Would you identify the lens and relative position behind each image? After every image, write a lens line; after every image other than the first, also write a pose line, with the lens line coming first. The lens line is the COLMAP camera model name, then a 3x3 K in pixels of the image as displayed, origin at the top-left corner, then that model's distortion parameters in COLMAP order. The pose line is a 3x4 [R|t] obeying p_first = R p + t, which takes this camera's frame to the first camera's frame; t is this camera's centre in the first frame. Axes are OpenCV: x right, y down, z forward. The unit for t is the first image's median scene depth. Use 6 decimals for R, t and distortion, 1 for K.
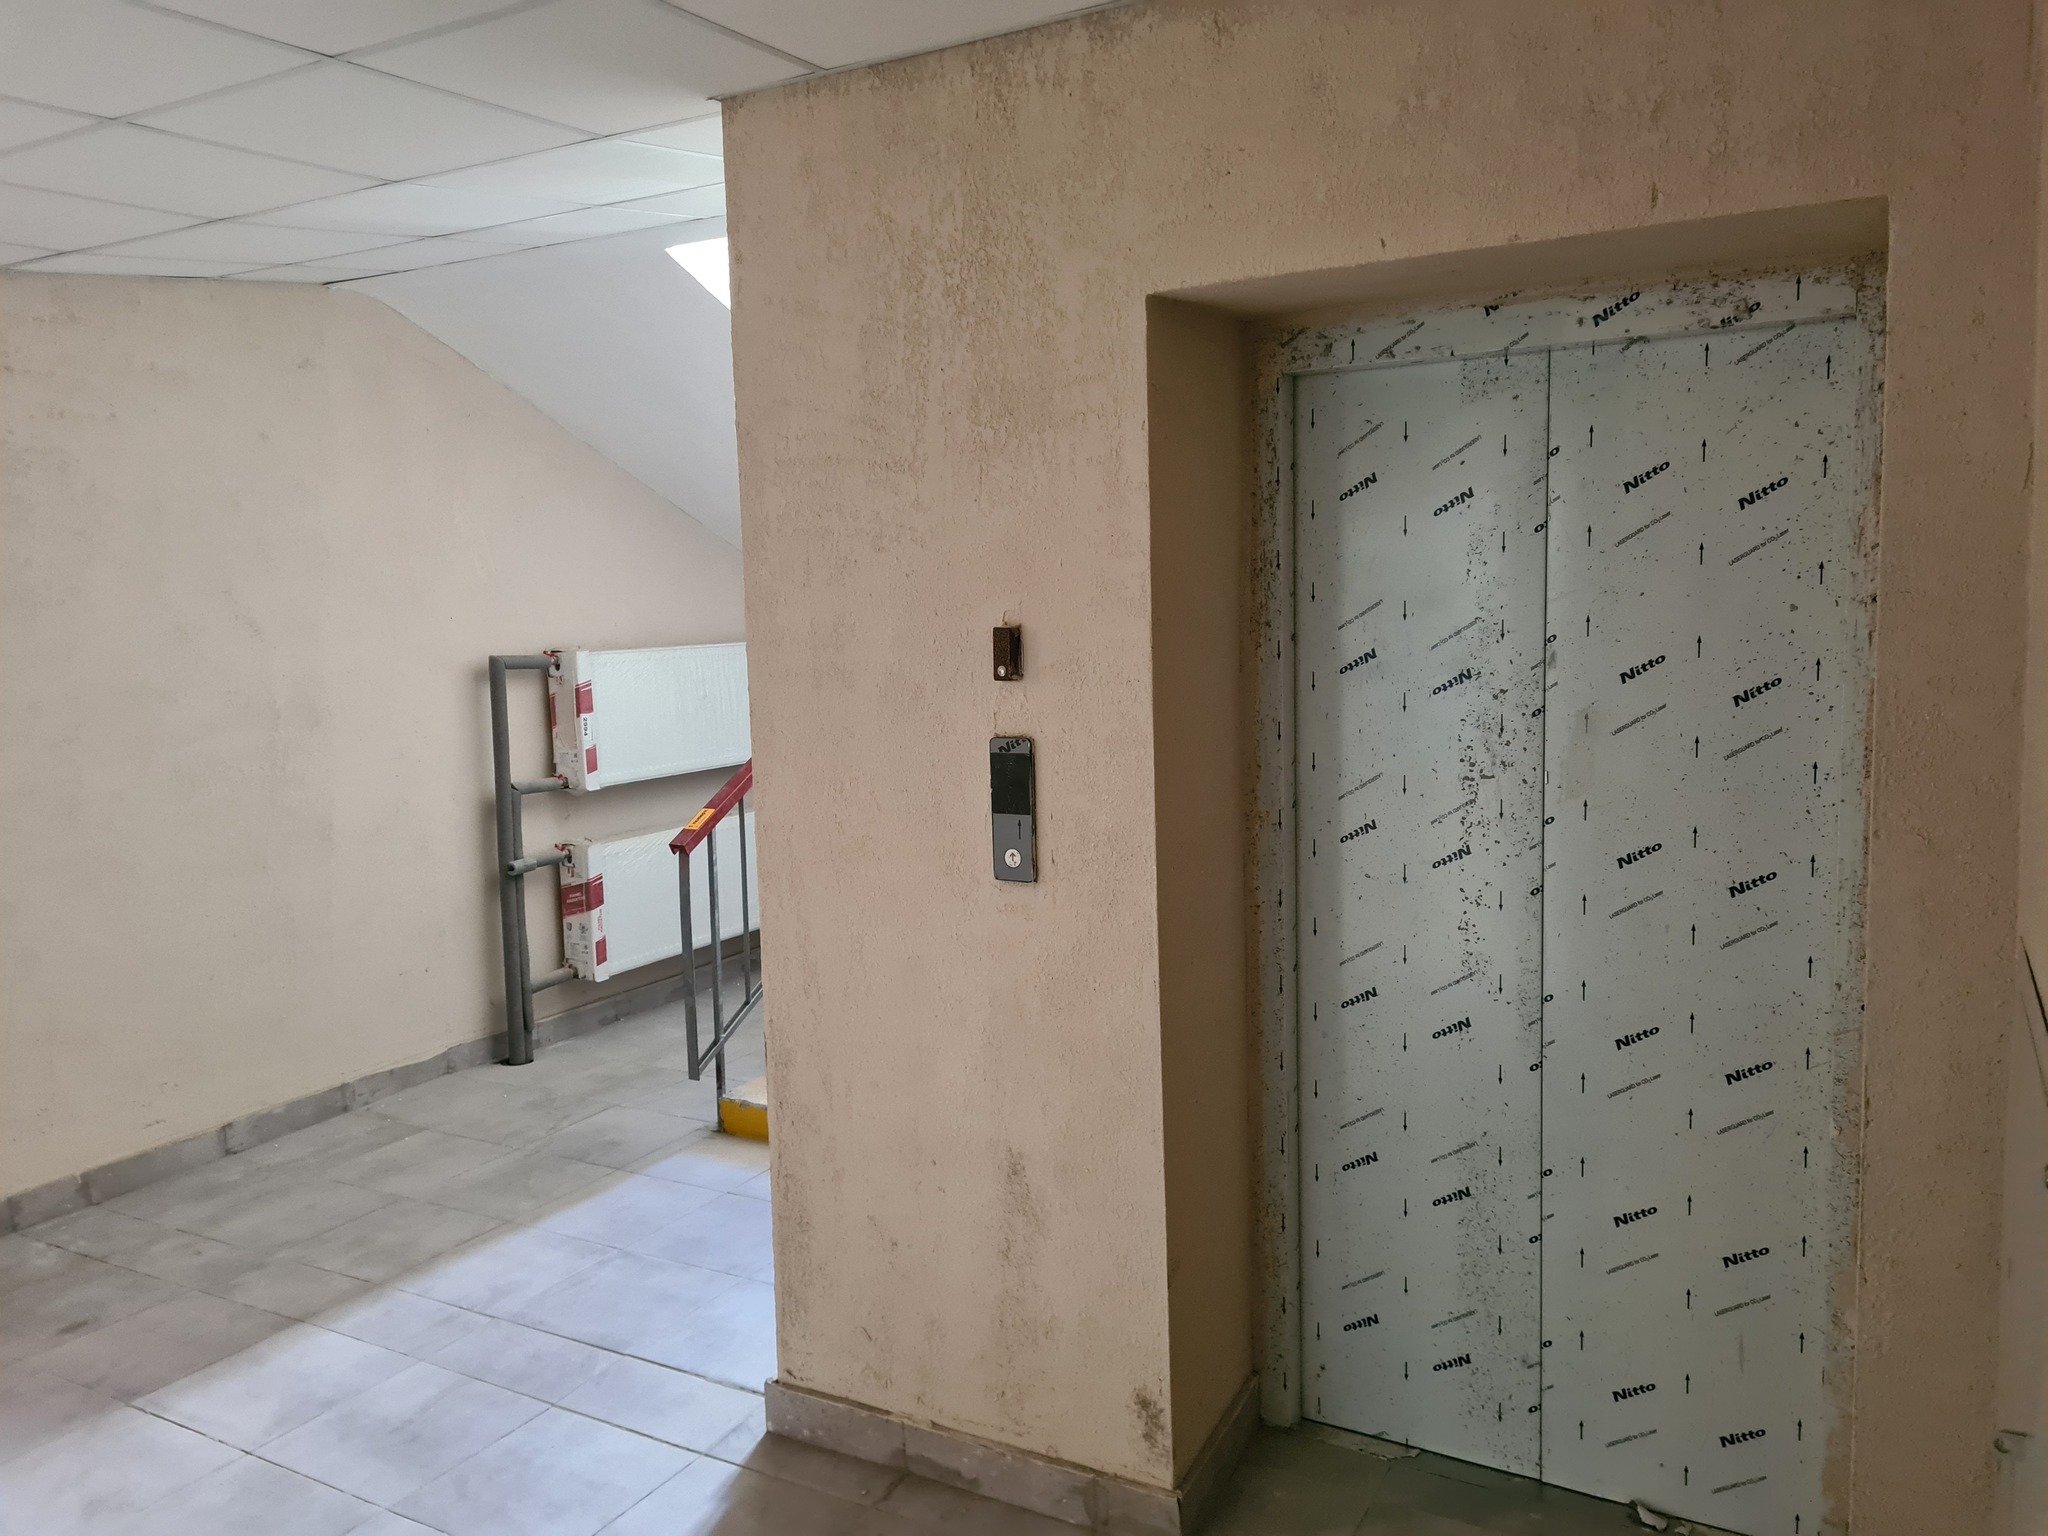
lens RADIAL K [[1559.4, 0, 1044.0], [0, 1559.4, 763.4], [0, 0, 1]] dist [0.078456, -0.075109]
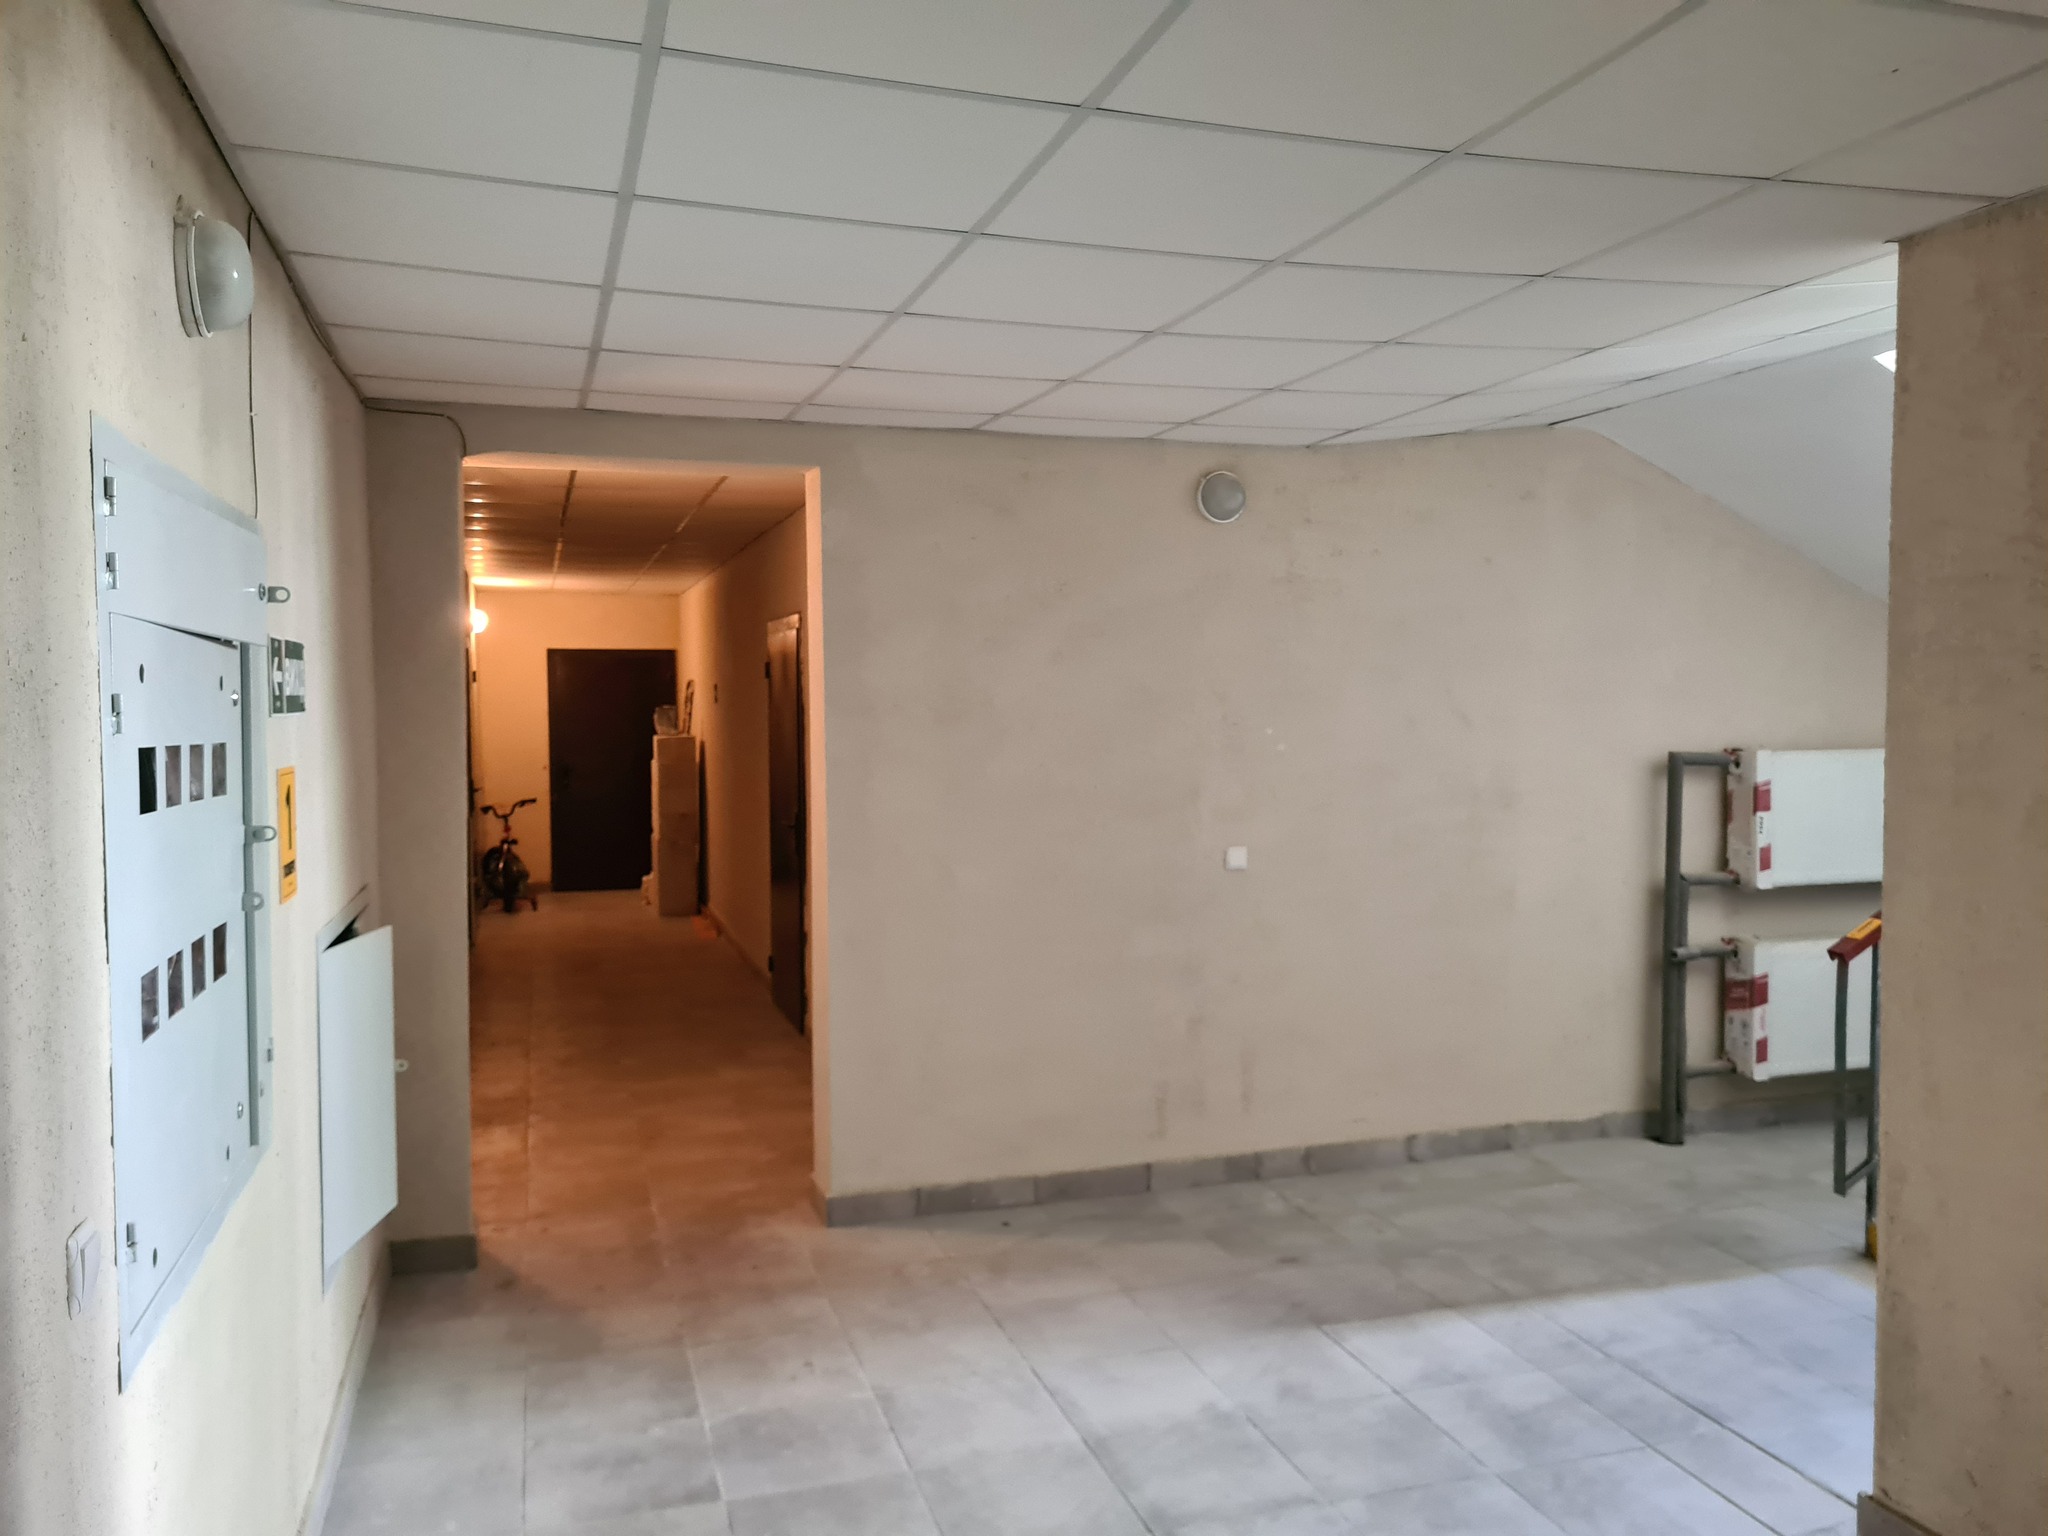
lens RADIAL K [[1559.4, 0, 1044.0], [0, 1559.4, 763.4], [0, 0, 1]] dist [0.078456, -0.075109]
pose [[0.737946, 0.048836, -0.673090, 0.062640], [-0.085197, 0.996140, -0.021131, -0.002776], [0.669460, 0.072939, 0.739258, -0.079904]]
